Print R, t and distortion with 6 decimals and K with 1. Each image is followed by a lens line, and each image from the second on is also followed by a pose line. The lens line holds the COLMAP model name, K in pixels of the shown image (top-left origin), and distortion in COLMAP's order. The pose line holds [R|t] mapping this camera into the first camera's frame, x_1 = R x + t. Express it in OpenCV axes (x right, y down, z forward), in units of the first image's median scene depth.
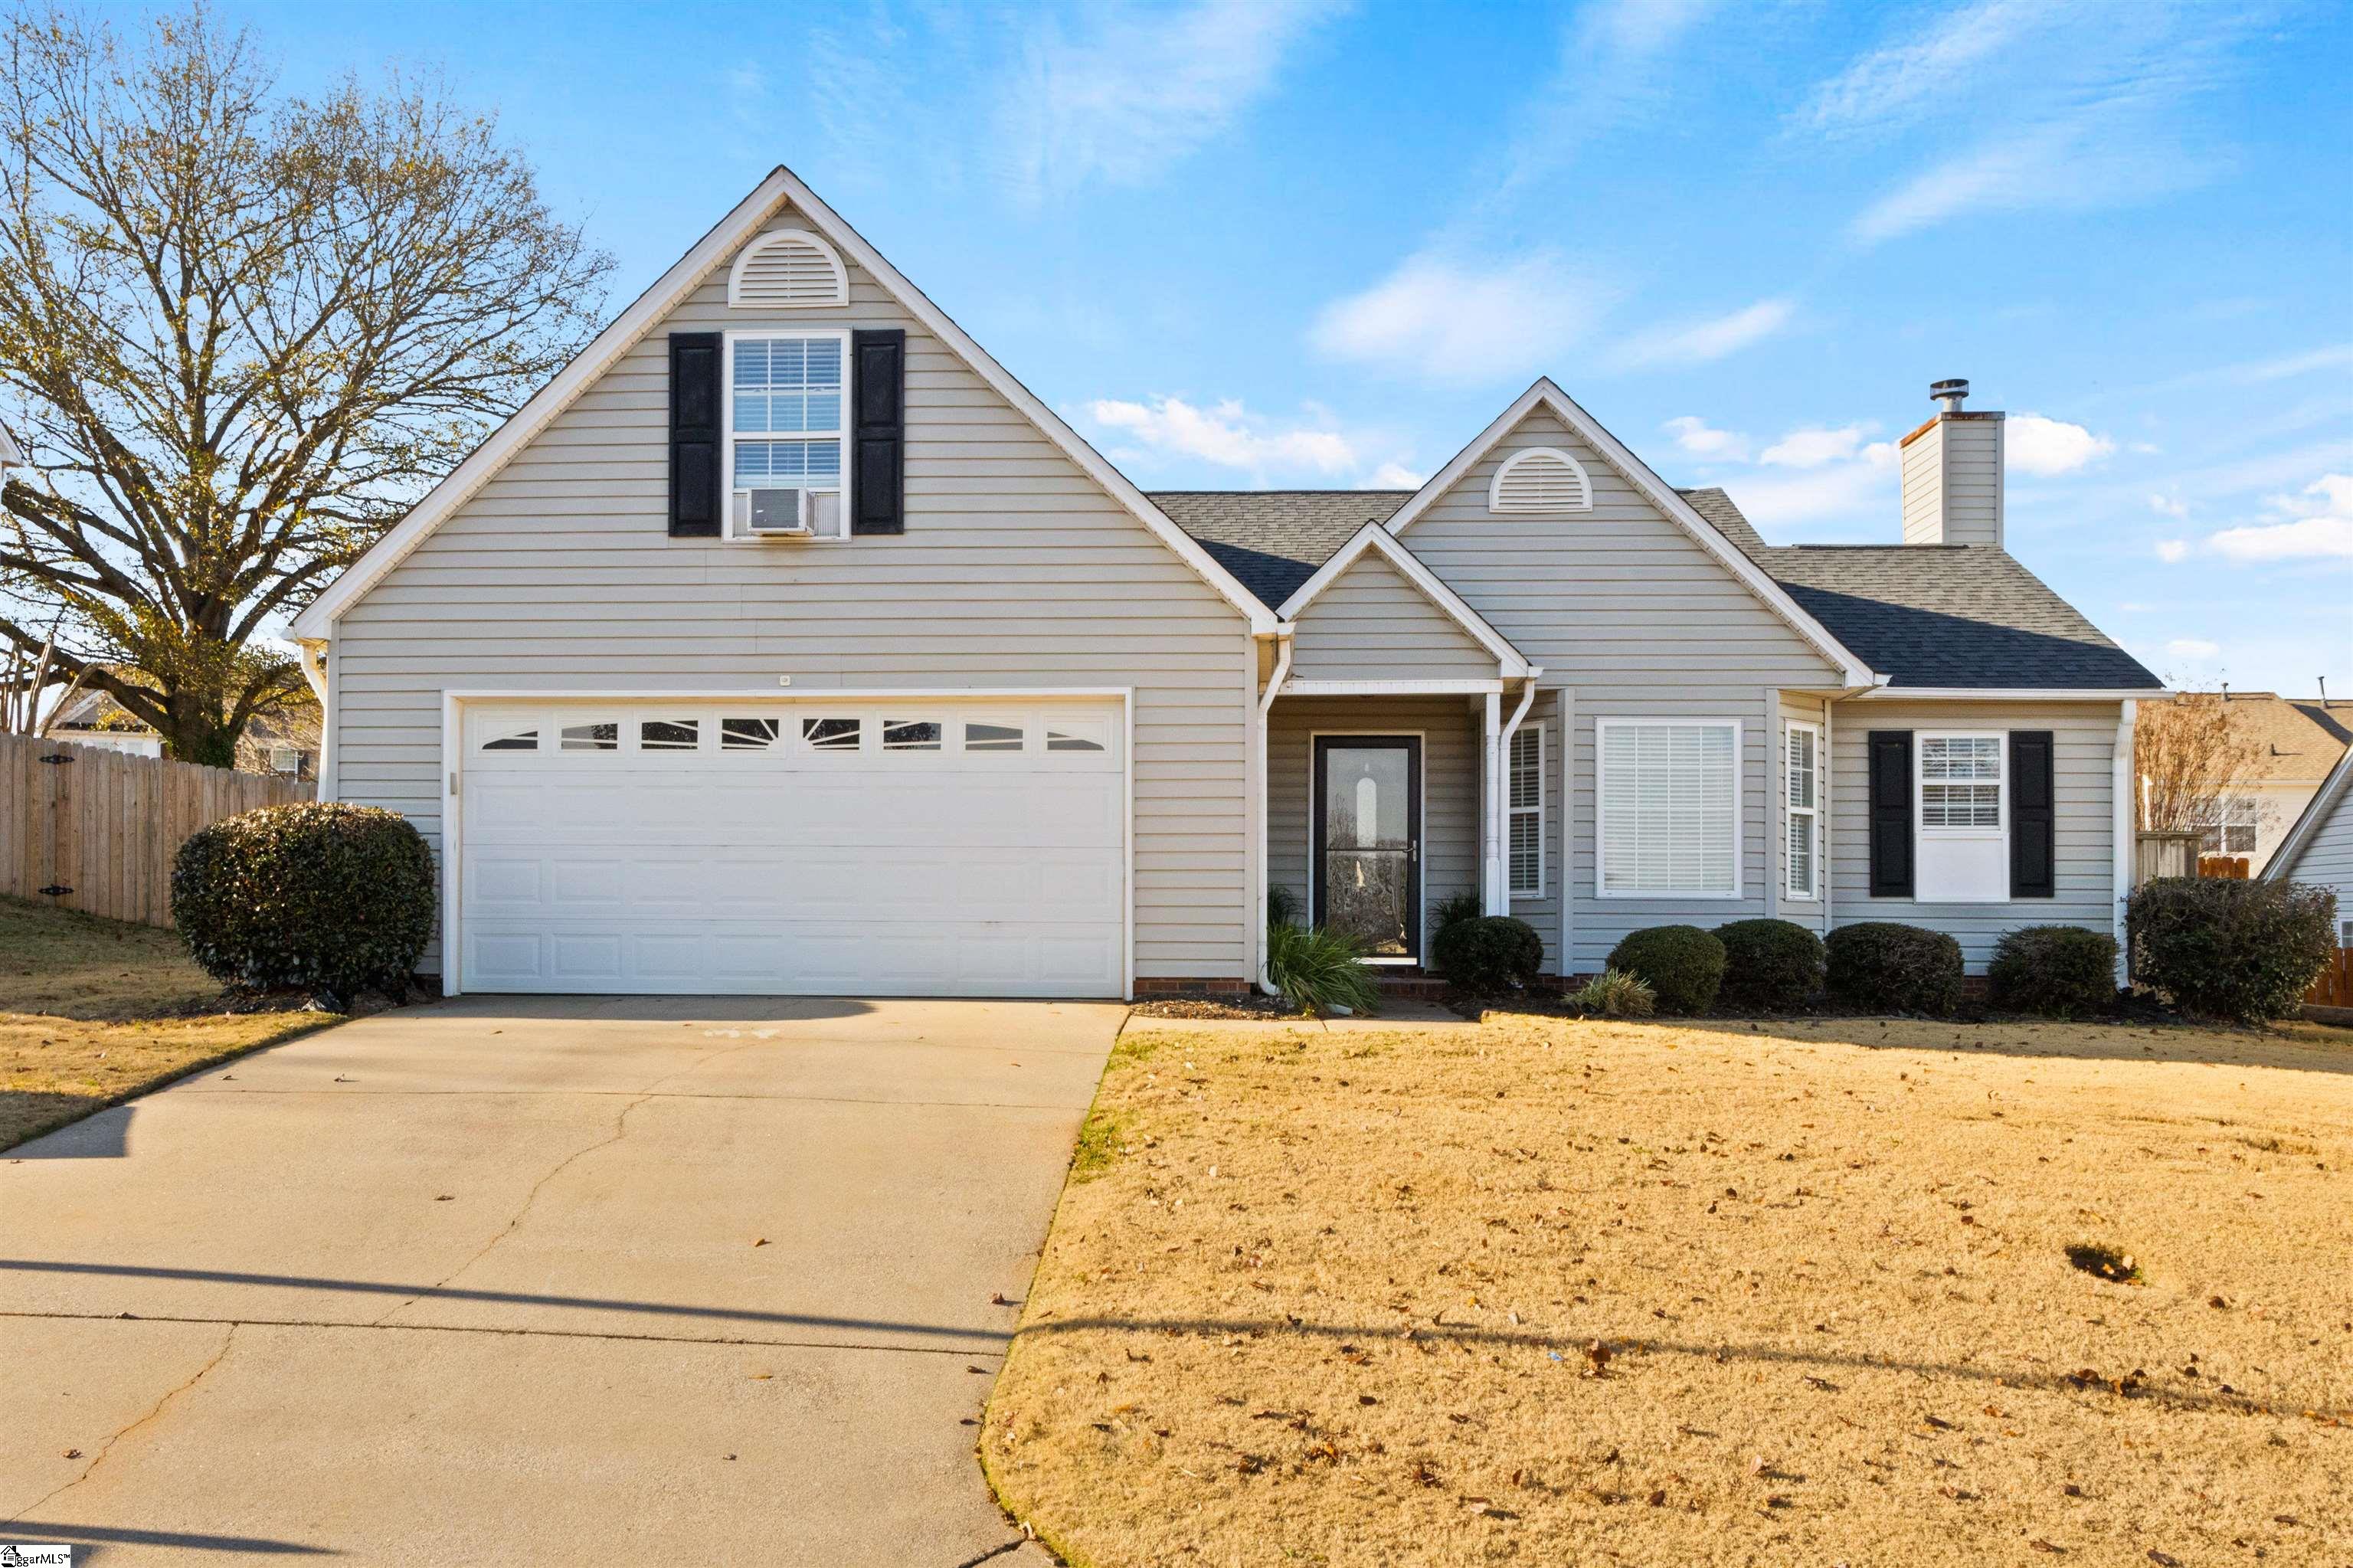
lens RADIAL K [[2158.2, 0, 1176.4], [0, 2158.2, 908.5], [0, 0, 1]] dist [0.002599, 0.007797]
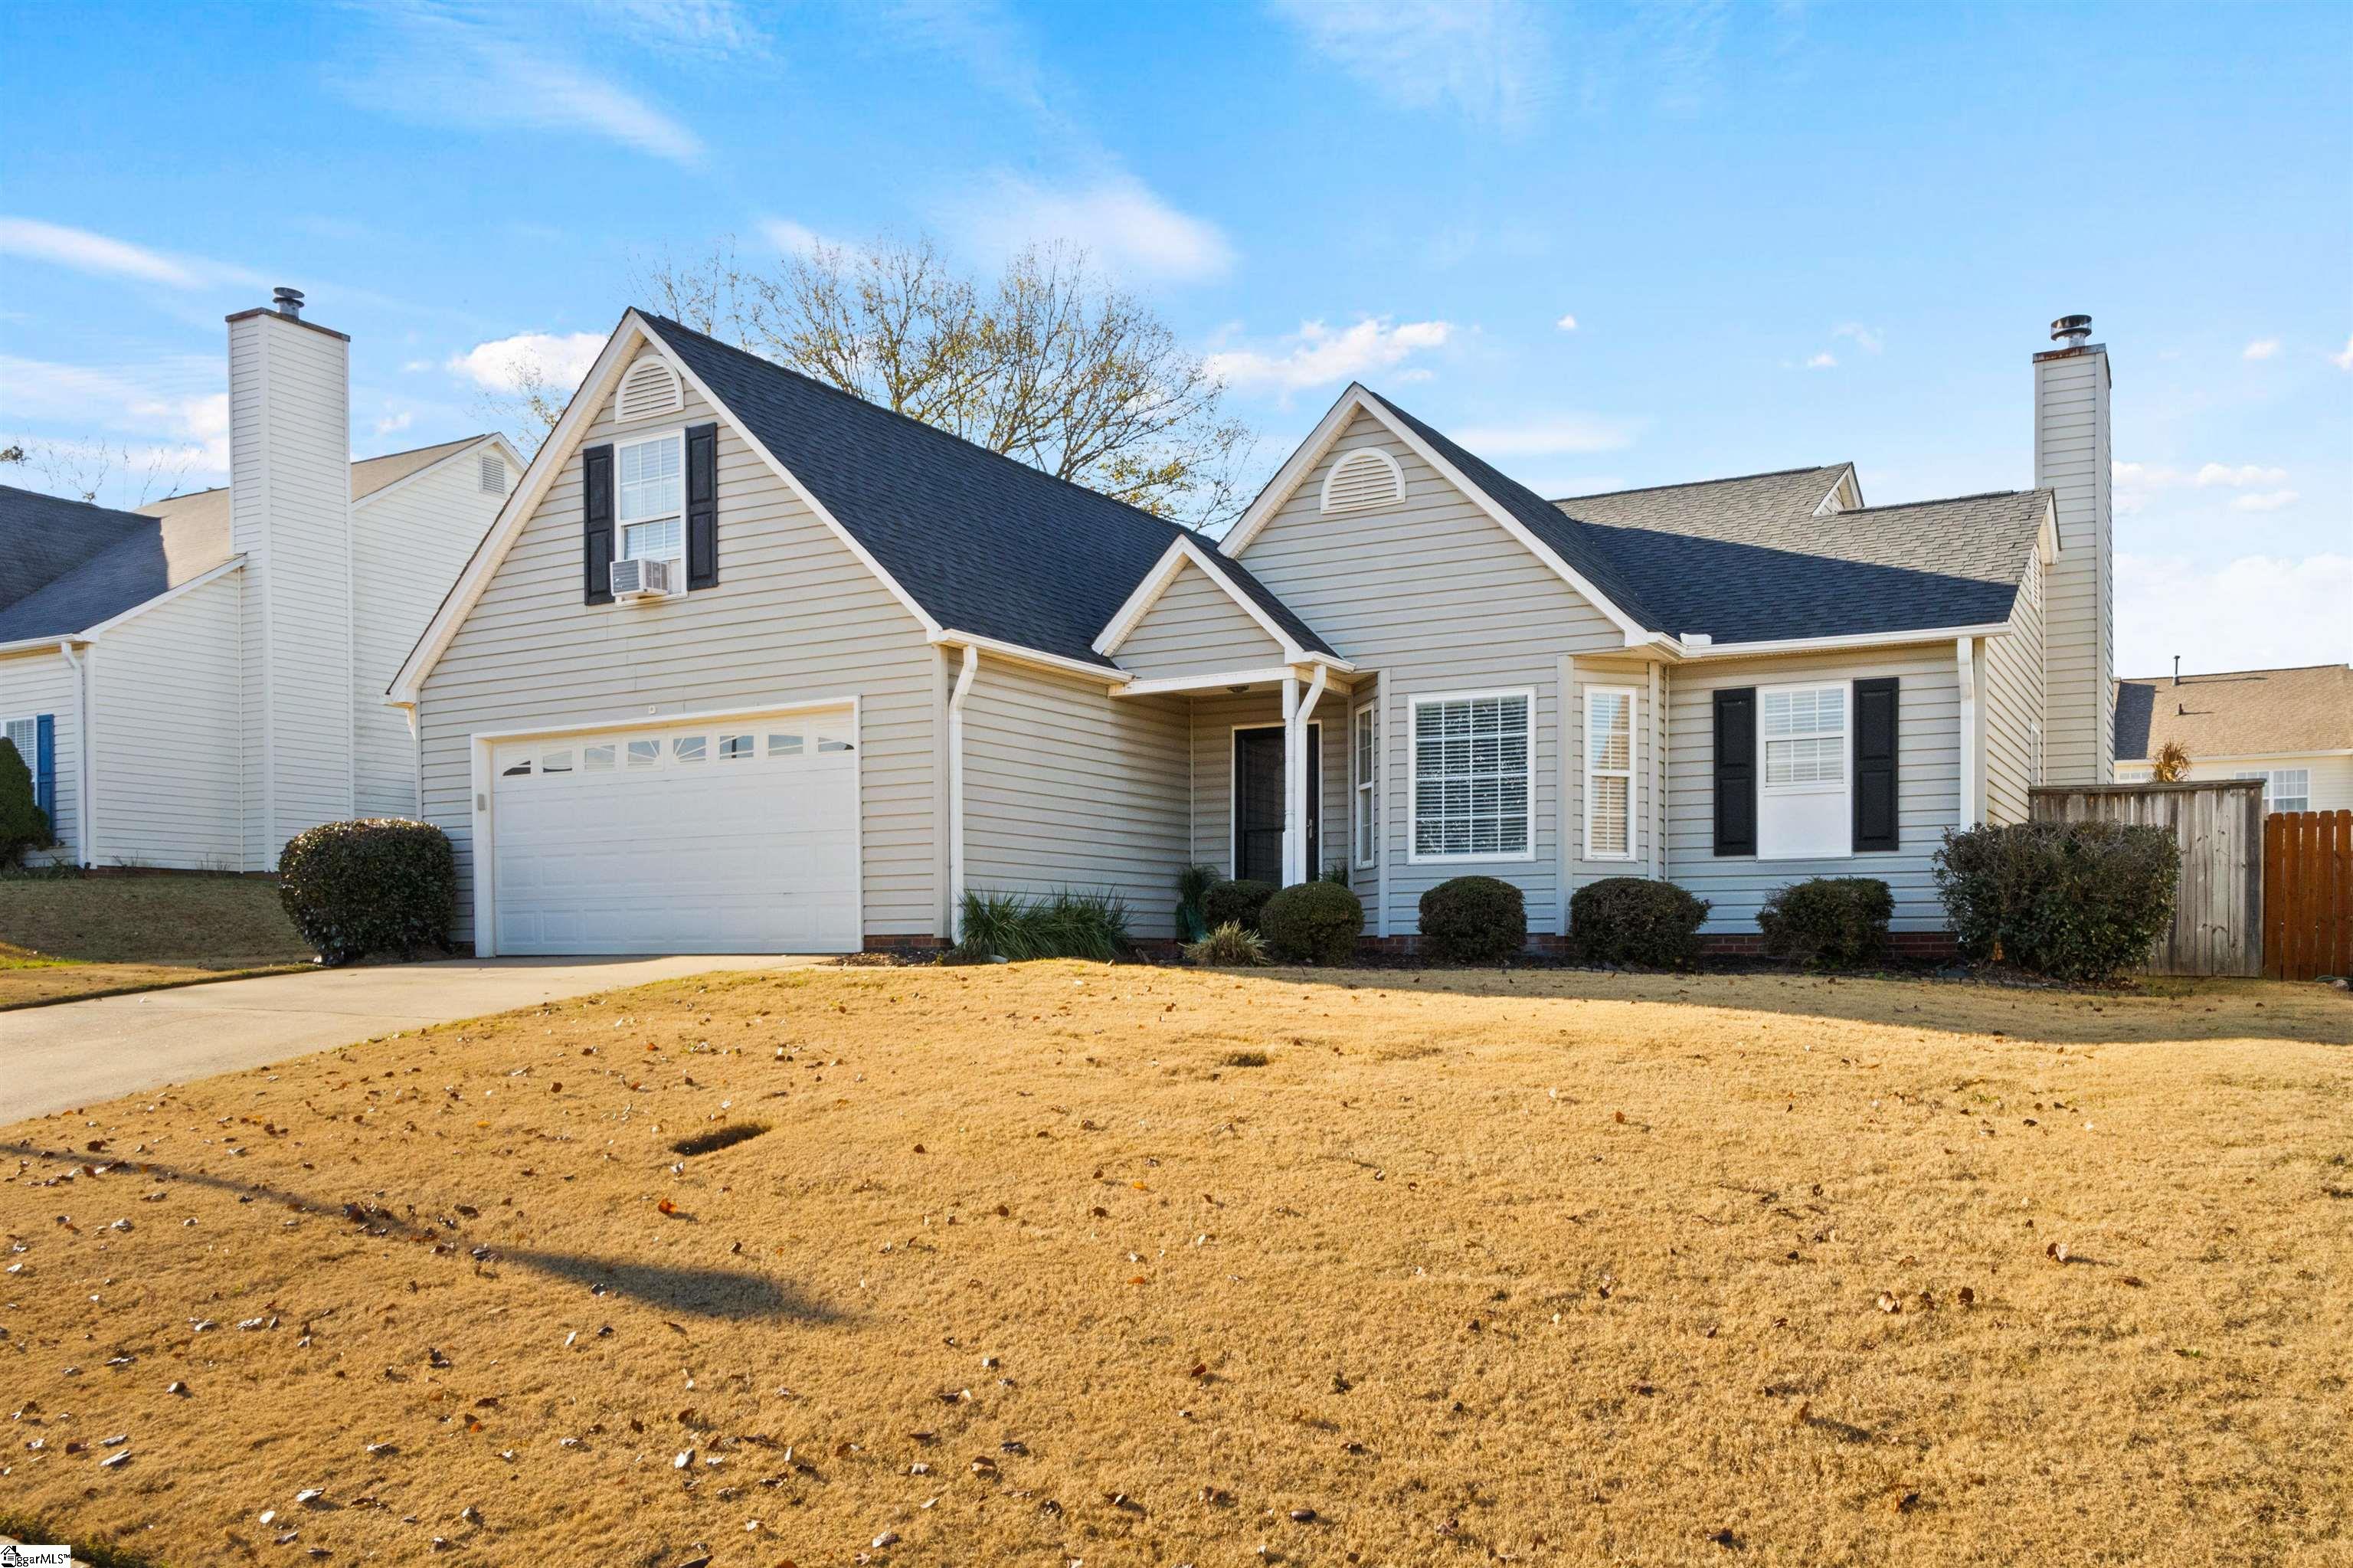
lens RADIAL K [[1866.0, 0, 1177.0], [0, 1866.0, 1010.4], [0, 0, 1]] dist [-0.008179, -0.002164]
pose [[0.896812, 0.003899, -0.442395, 0.503345], [0.015409, 0.999079, 0.040041, 0.029095], [0.442144, -0.042726, 0.895926, 0.111434]]
